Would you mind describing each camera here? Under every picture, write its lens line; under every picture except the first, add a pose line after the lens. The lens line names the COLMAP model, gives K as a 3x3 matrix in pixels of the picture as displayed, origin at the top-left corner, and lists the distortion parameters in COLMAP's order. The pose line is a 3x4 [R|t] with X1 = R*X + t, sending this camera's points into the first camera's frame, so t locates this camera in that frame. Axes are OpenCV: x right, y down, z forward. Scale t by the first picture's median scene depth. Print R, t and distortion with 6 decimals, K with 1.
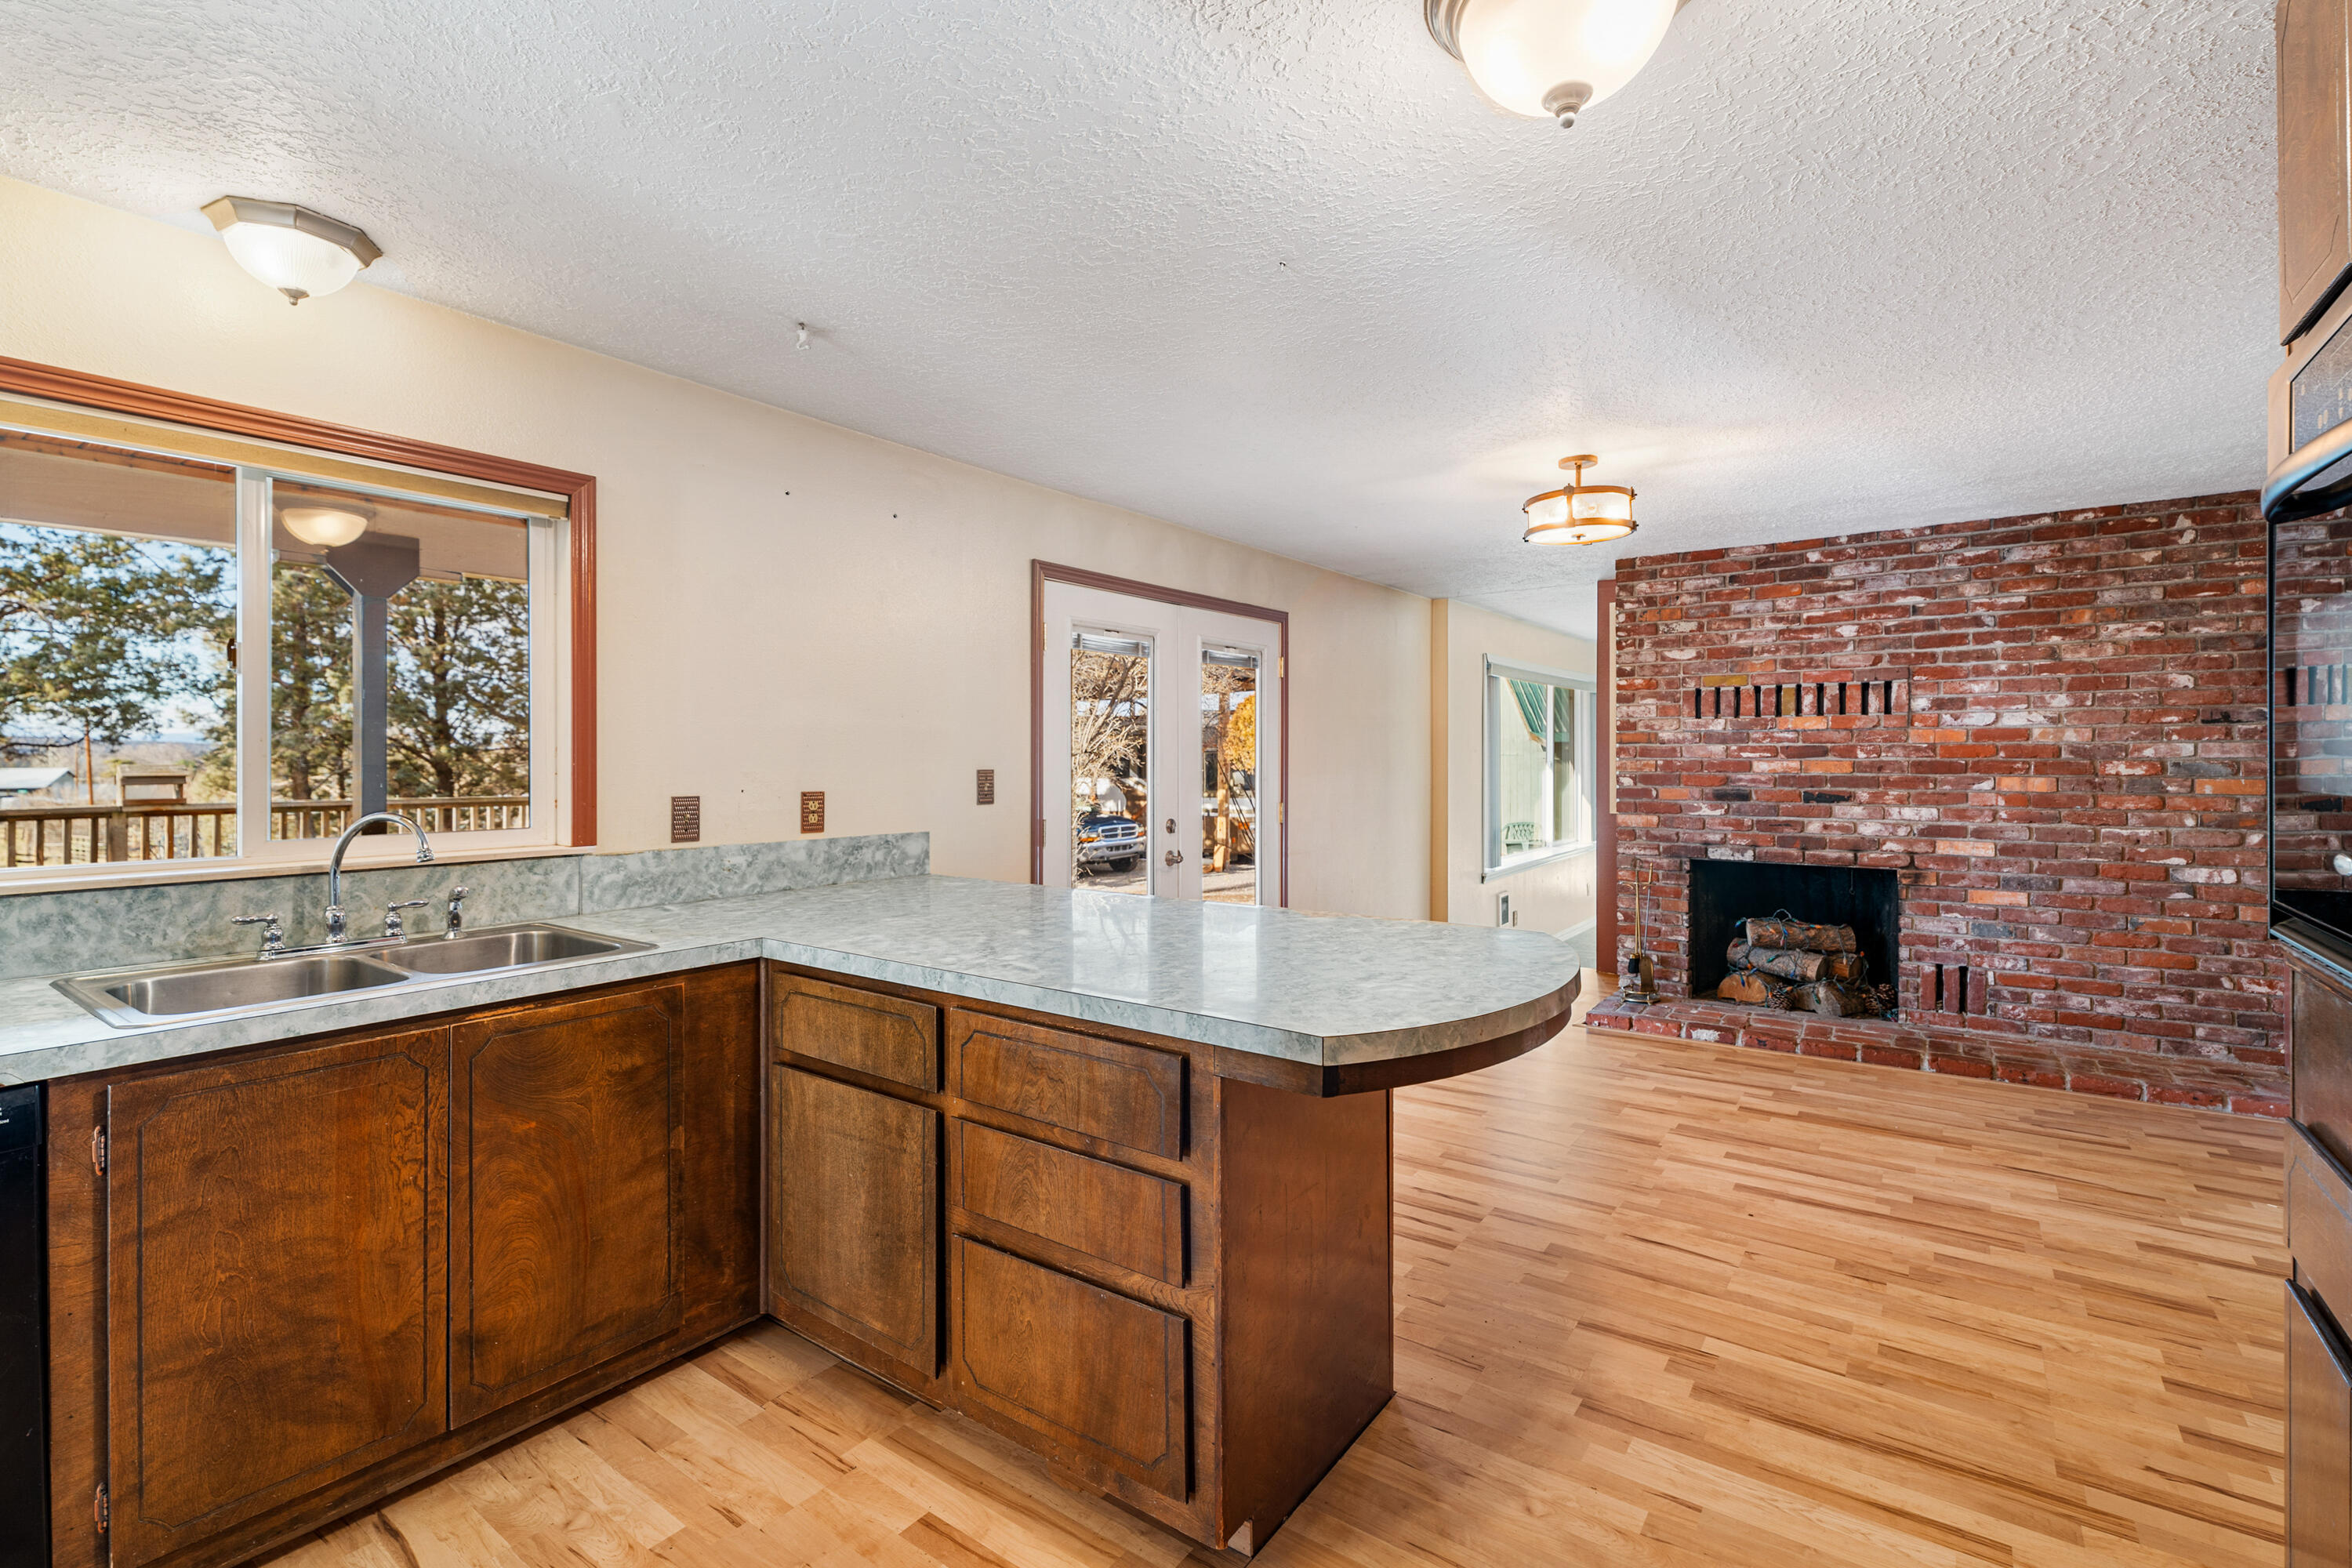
lens RADIAL K [[1073.5, 0, 1160.8], [0, 1073.5, 768.6], [0, 0, 1]] dist [0.003186, -0.001711]
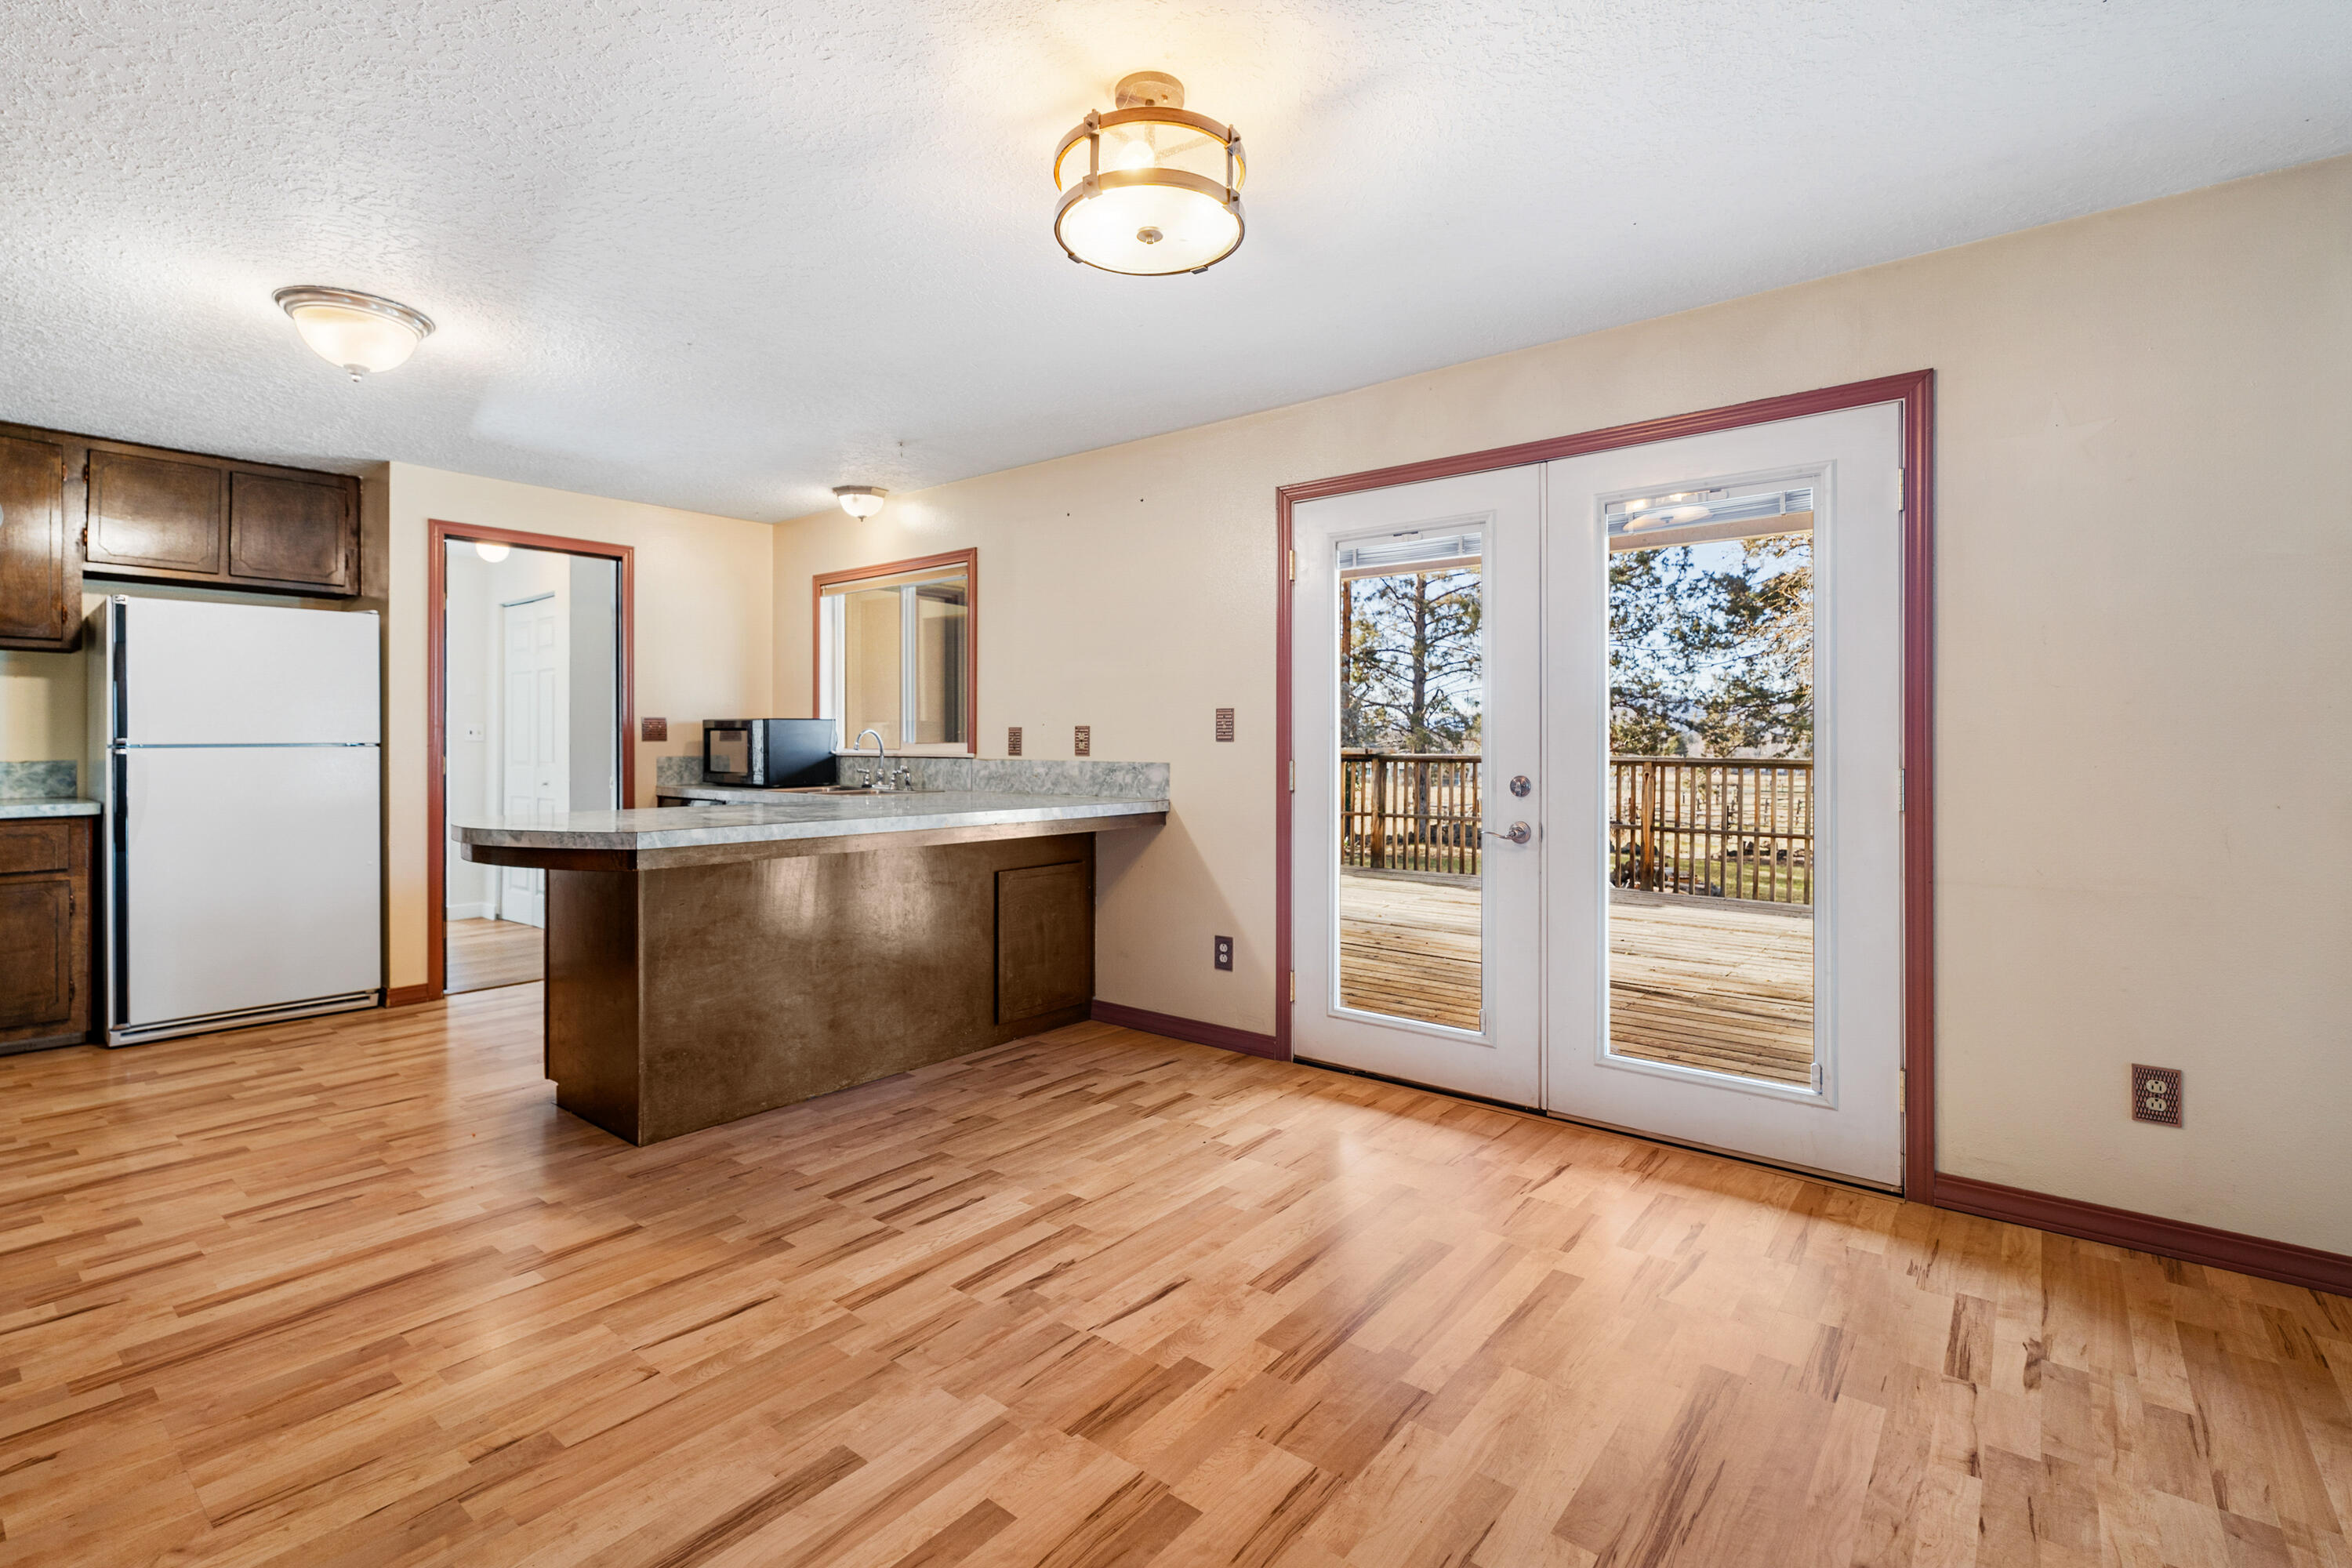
lens RADIAL K [[1073.5, 0, 1139.0], [0, 1073.5, 745.0], [0, 0, 1]] dist [0.003186, -0.001711]
pose [[-0.061563, 0.003950, -0.998095, 0.785095], [-0.012247, 0.999914, 0.004713, 0.028843], [0.998028, 0.012514, -0.061509, 0.873601]]
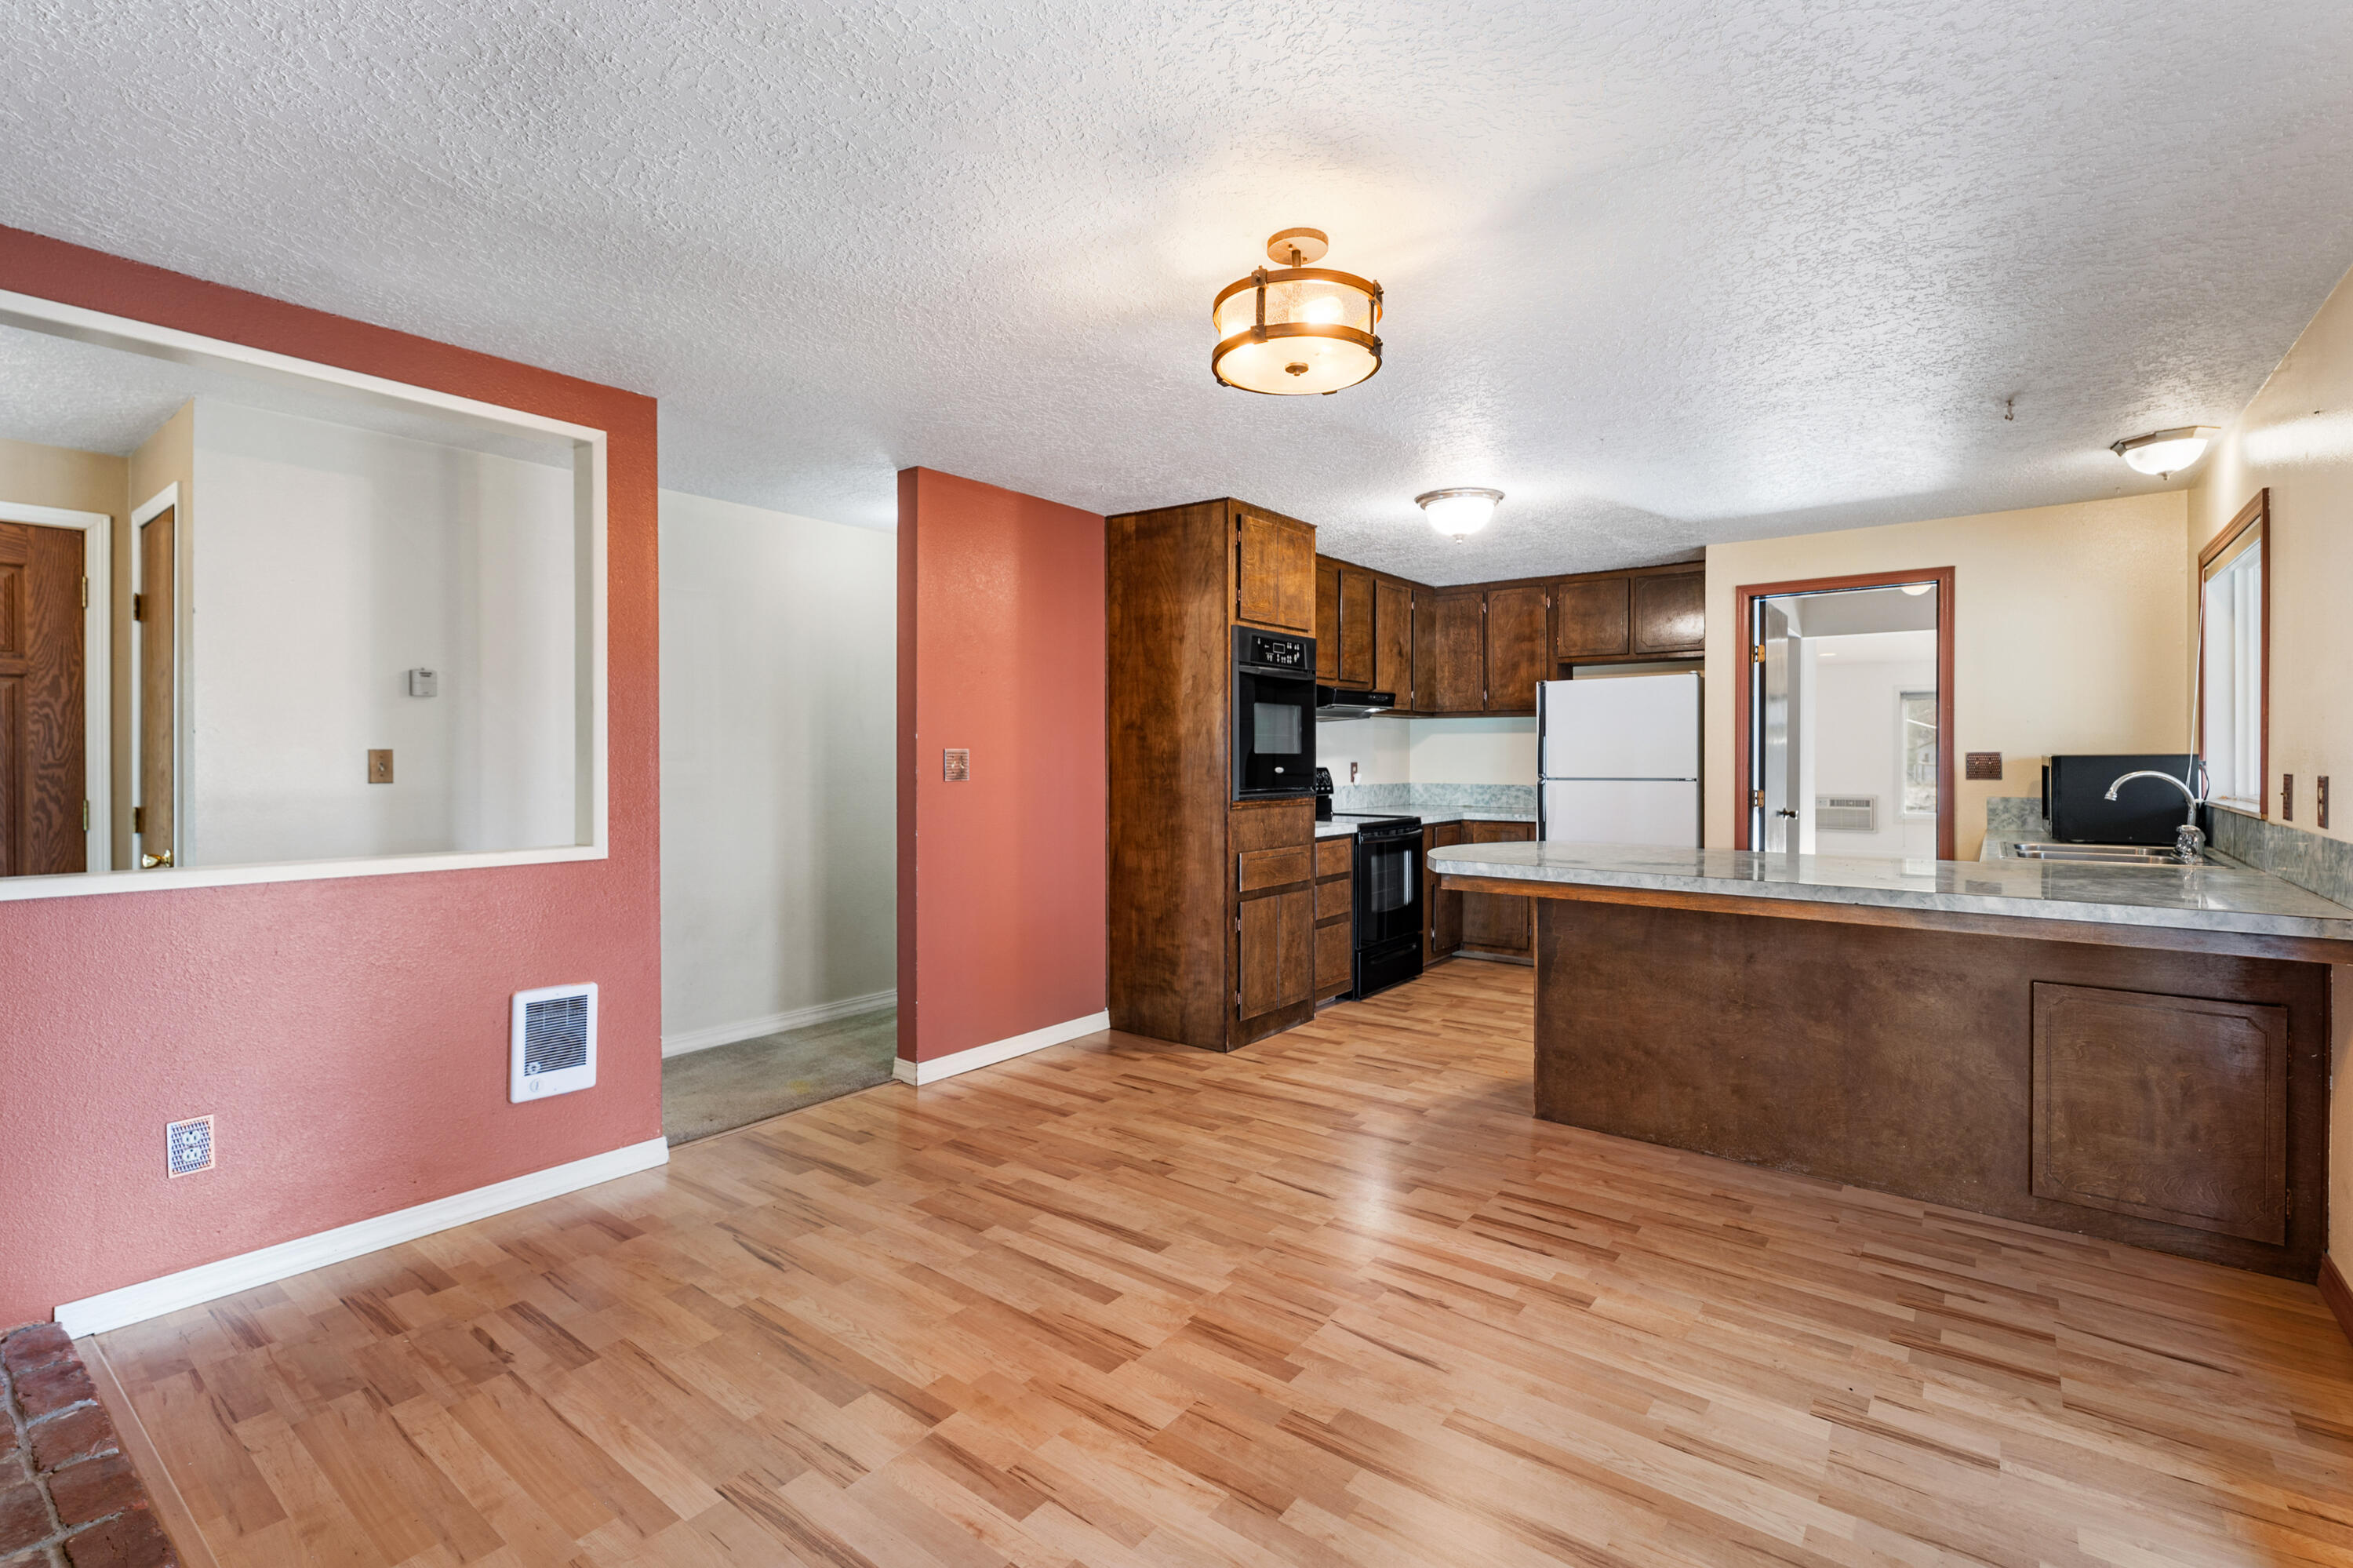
lens RADIAL K [[1074.0, 0, 1168.0], [0, 1074.0, 768.1], [0, 0, 1]] dist [0.003186, -0.001711]
pose [[-0.999673, 0.002218, 0.025466, 0.381141], [0.002891, 0.999646, 0.026451, -0.006156], [-0.025398, 0.026516, -0.999326, 1.368690]]
